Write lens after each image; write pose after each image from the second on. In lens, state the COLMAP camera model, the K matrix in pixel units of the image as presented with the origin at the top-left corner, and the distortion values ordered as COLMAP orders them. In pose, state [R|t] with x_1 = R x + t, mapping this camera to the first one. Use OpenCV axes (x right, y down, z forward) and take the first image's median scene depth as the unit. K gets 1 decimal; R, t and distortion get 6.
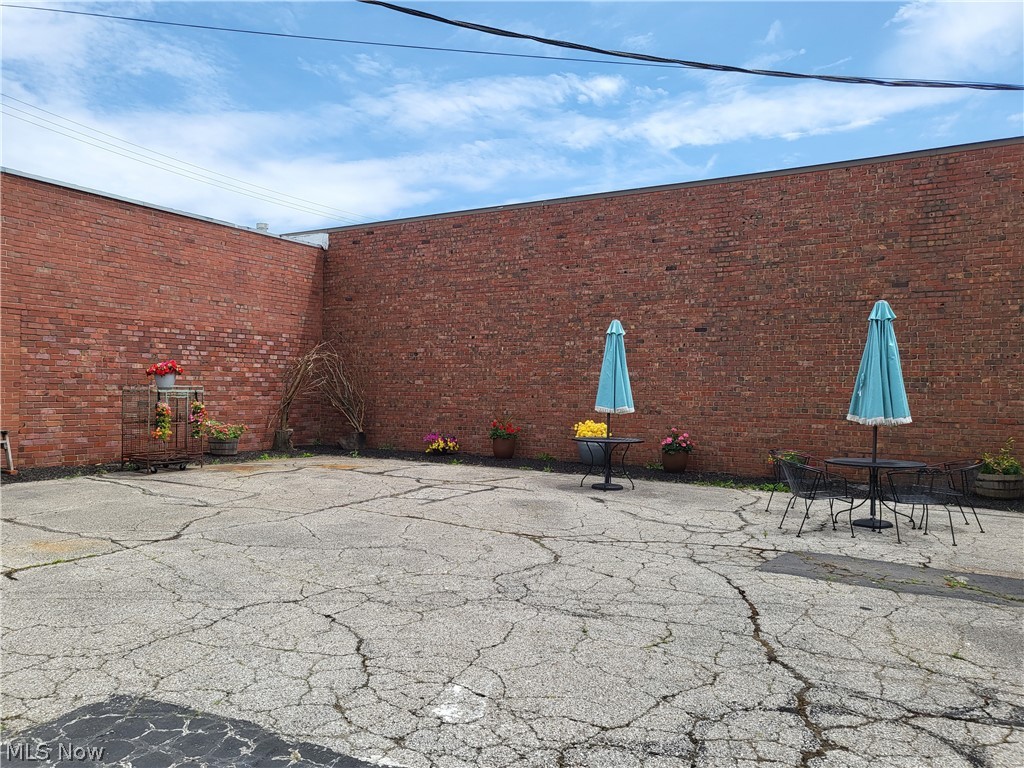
lens RADIAL K [[769.5, 0, 494.5], [0, 769.5, 384.0], [0, 0, 1]] dist [-0.008610, 0.062016]
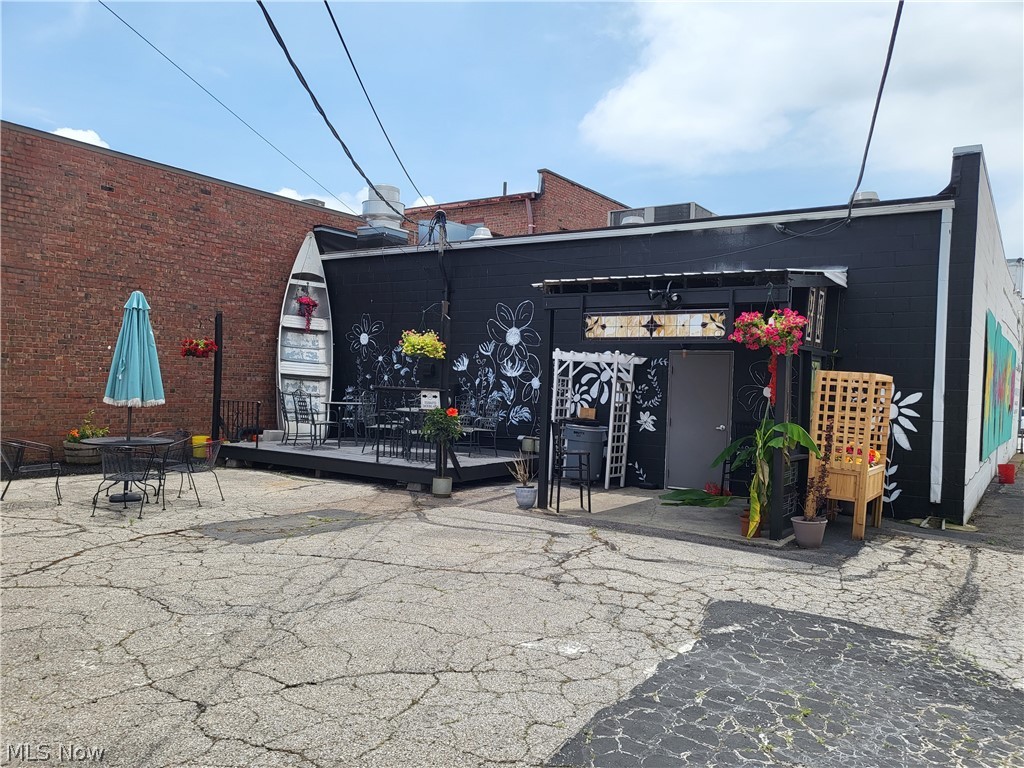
lens RADIAL K [[769.5, 0, 494.5], [0, 769.5, 384.0], [0, 0, 1]] dist [-0.008610, 0.062016]
pose [[0.098654, -0.012146, 0.995048, -0.972735], [-0.043403, 0.998921, 0.016496, -0.032602], [-0.994175, -0.044816, 0.098020, 0.718311]]
